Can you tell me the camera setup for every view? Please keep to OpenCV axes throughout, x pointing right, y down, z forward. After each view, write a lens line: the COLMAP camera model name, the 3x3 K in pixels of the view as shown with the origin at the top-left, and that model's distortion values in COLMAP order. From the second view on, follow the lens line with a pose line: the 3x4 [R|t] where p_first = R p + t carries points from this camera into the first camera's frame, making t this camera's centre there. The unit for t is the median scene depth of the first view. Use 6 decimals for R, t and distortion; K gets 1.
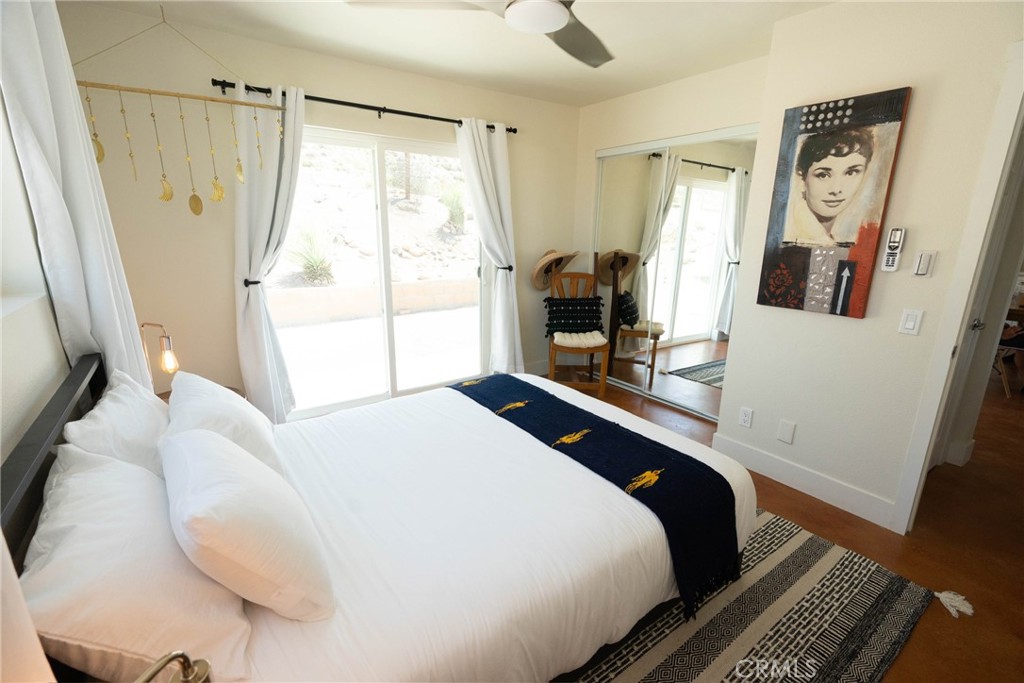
lens RADIAL K [[455.3, 0, 512.0], [0, 455.3, 341.5], [0, 0, 1]] dist [-0.001112, -0.000544]
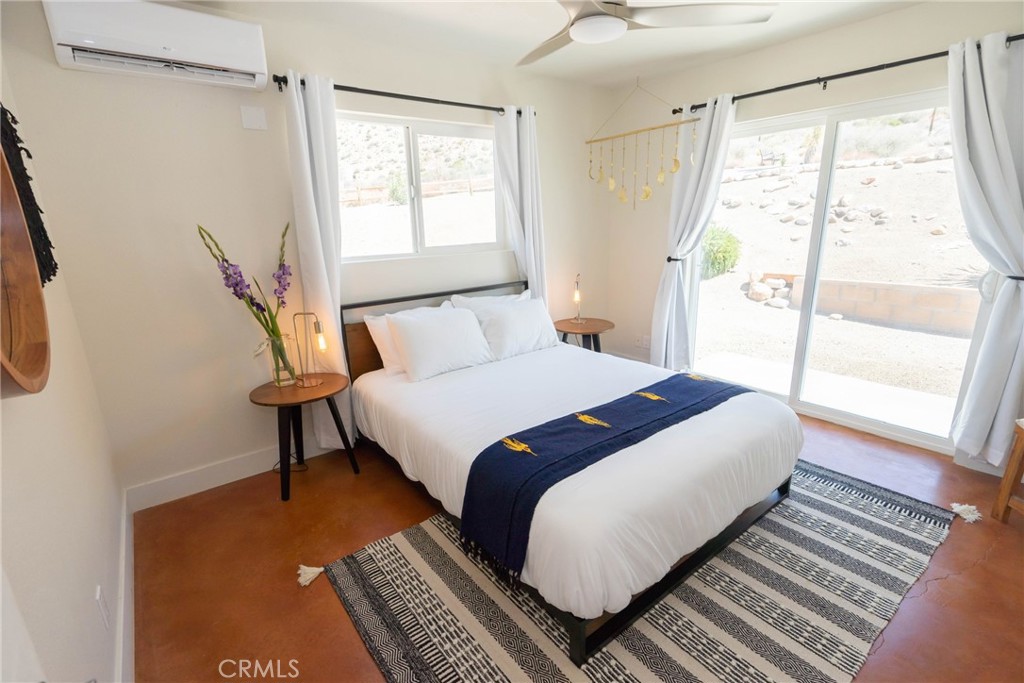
lens RADIAL K [[455.3, 0, 512.0], [0, 455.3, 341.5], [0, 0, 1]] dist [-0.001112, -0.000544]
pose [[0.032808, 0.245427, -0.968860, 0.795934], [-0.226903, 0.945899, 0.231927, -0.112741], [0.973365, 0.212228, 0.086721, 0.521724]]
